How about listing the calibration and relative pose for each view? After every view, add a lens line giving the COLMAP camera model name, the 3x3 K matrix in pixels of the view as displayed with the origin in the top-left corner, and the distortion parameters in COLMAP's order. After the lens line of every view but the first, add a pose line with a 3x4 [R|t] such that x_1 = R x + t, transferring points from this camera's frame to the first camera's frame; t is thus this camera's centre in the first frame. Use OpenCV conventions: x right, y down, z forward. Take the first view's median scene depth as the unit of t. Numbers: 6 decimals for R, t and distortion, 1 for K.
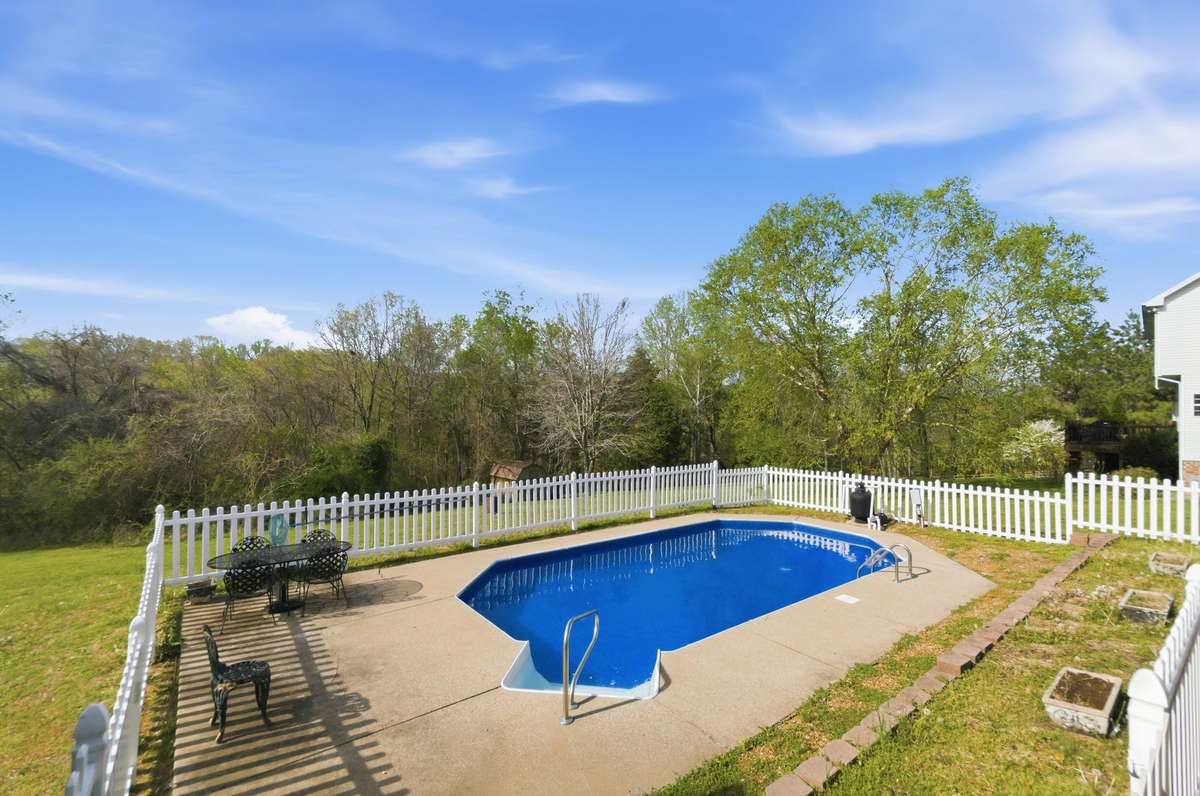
lens RADIAL K [[526.0, 0, 610.1], [0, 526.0, 404.0], [0, 0, 1]] dist [0.008786, -0.001503]
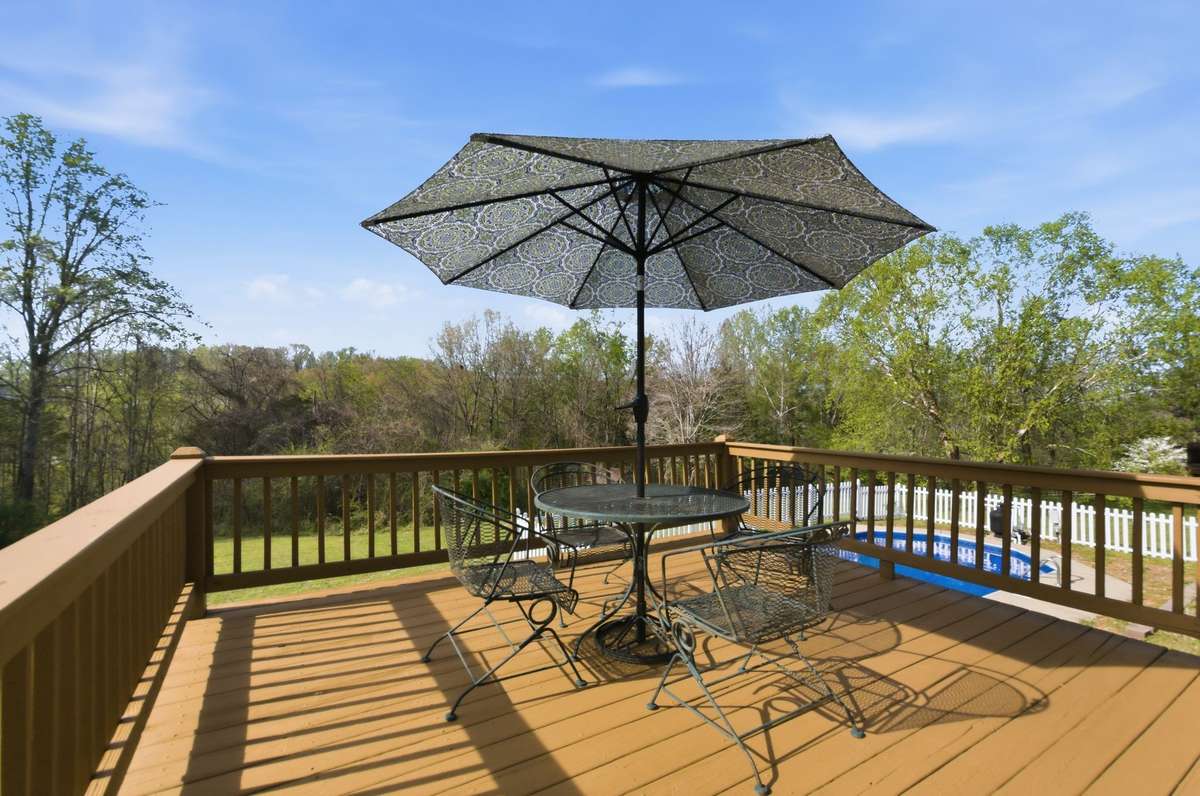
lens RADIAL K [[526.0, 0, 610.1], [0, 526.0, 404.0], [0, 0, 1]] dist [0.008786, -0.001503]
pose [[0.994165, 0.007301, -0.107627, -0.131078], [-0.008227, 0.999933, -0.008163, -0.026527], [0.107560, 0.009001, 0.994158, -0.128771]]
